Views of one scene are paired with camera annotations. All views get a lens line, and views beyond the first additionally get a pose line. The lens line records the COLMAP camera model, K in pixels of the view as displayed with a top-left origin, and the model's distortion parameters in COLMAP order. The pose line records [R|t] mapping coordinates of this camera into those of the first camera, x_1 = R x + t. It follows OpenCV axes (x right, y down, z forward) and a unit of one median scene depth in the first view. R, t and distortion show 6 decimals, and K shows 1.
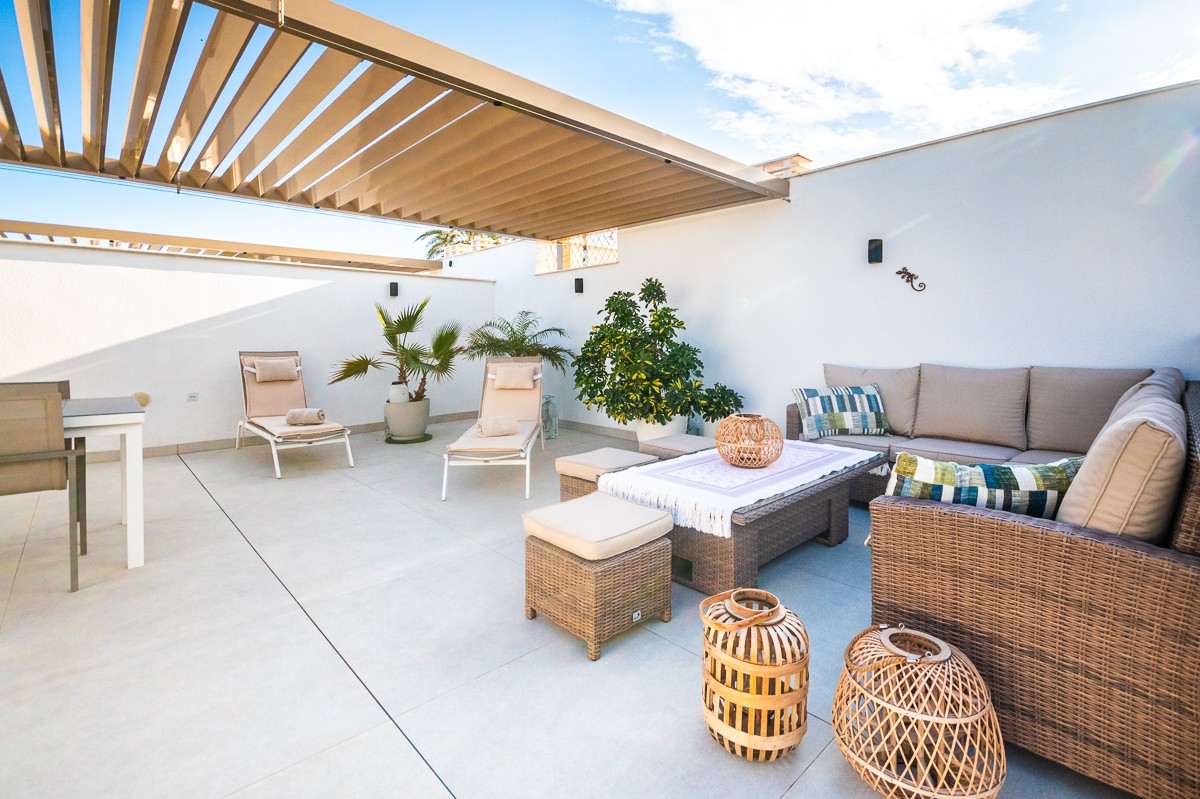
lens RADIAL K [[569.9, 0, 599.3], [0, 569.9, 365.5], [0, 0, 1]] dist [0.000985, 0.076619]
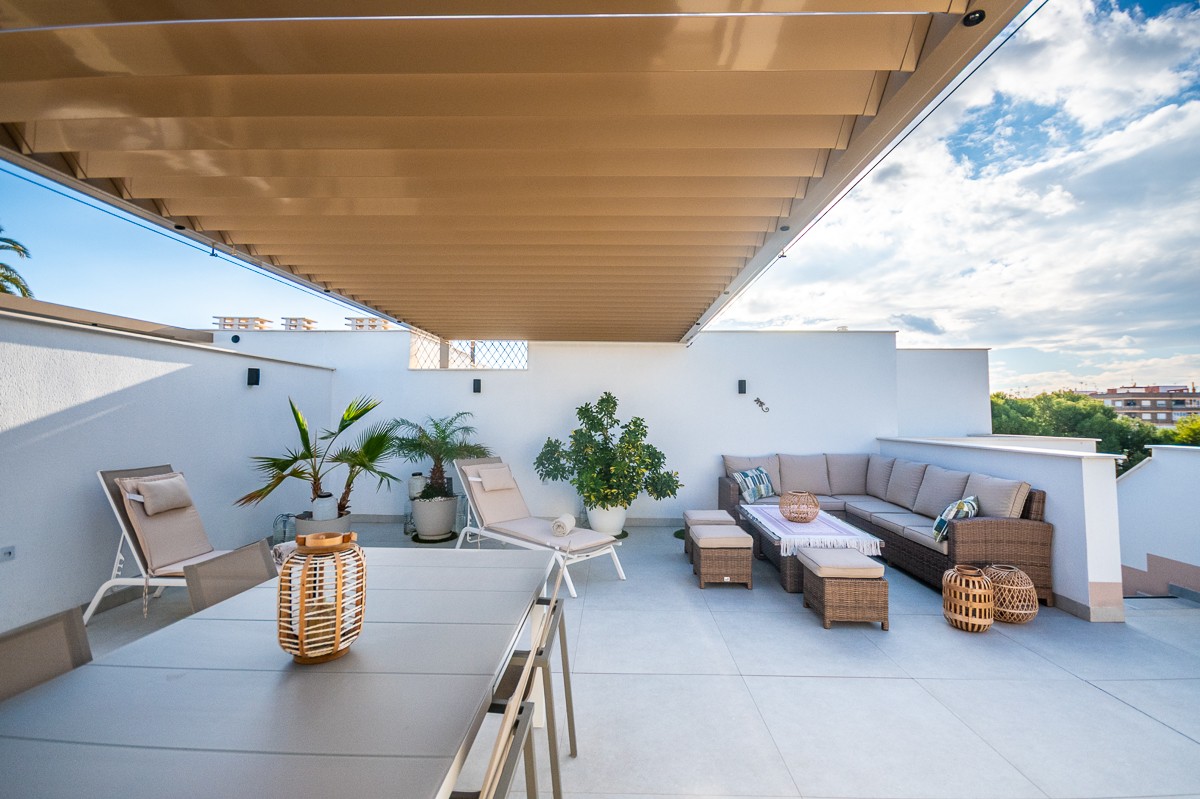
lens RADIAL K [[545.1, 0, 618.0], [0, 545.1, 398.9], [0, 0, 1]] dist [0.001793, -0.011429]
pose [[0.661264, 0.031133, 0.749507, -0.728264], [0.024441, 0.997714, -0.063007, -0.054917], [-0.749755, 0.059983, 0.658992, 0.170602]]
